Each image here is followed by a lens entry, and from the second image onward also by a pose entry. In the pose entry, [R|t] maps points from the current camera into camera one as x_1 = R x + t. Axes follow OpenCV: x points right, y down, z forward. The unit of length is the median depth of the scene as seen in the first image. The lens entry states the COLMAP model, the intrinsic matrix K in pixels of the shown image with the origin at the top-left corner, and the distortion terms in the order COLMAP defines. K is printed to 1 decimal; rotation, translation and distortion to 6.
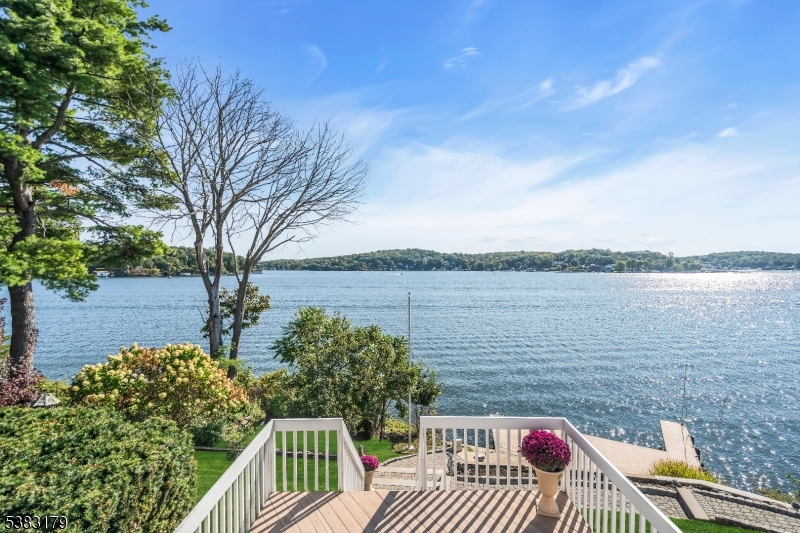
lens RADIAL K [[366.4, 0, 399.6], [0, 366.4, 266.1], [0, 0, 1]] dist [-0.002042, 0.001558]
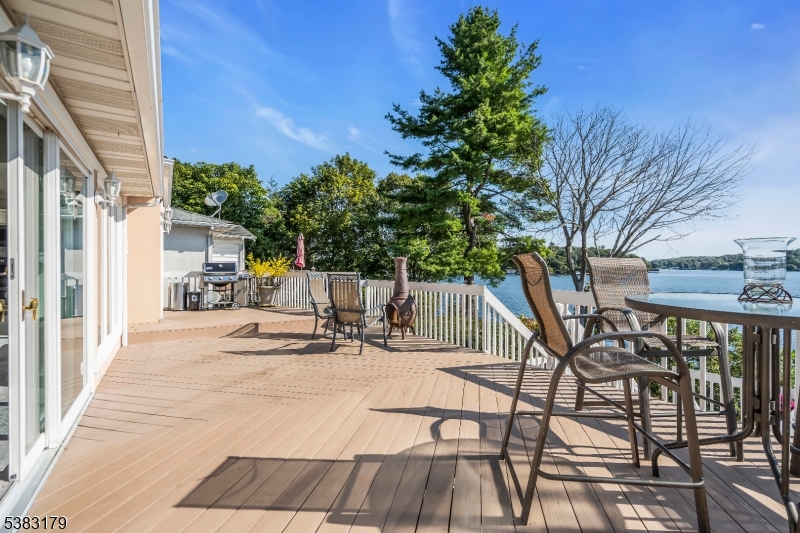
lens RADIAL K [[366.4, 0, 399.6], [0, 366.4, 266.1], [0, 0, 1]] dist [-0.002042, 0.001558]
pose [[0.558029, -0.000858, -0.829821, 0.152602], [0.003164, 0.999994, 0.001093, -0.000196], [0.829815, -0.003236, 0.558028, -0.167997]]
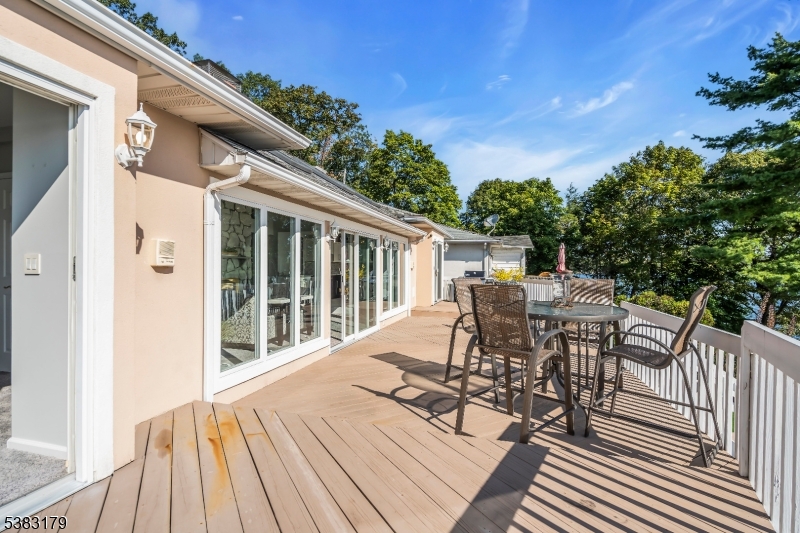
lens RADIAL K [[366.4, 0, 399.6], [0, 366.4, 266.1], [0, 0, 1]] dist [-0.002042, 0.001558]
pose [[-0.247953, -0.006287, -0.968752, 0.314686], [-0.001023, 0.999980, -0.006228, -0.008713], [0.968772, -0.000553, -0.247954, -0.070656]]
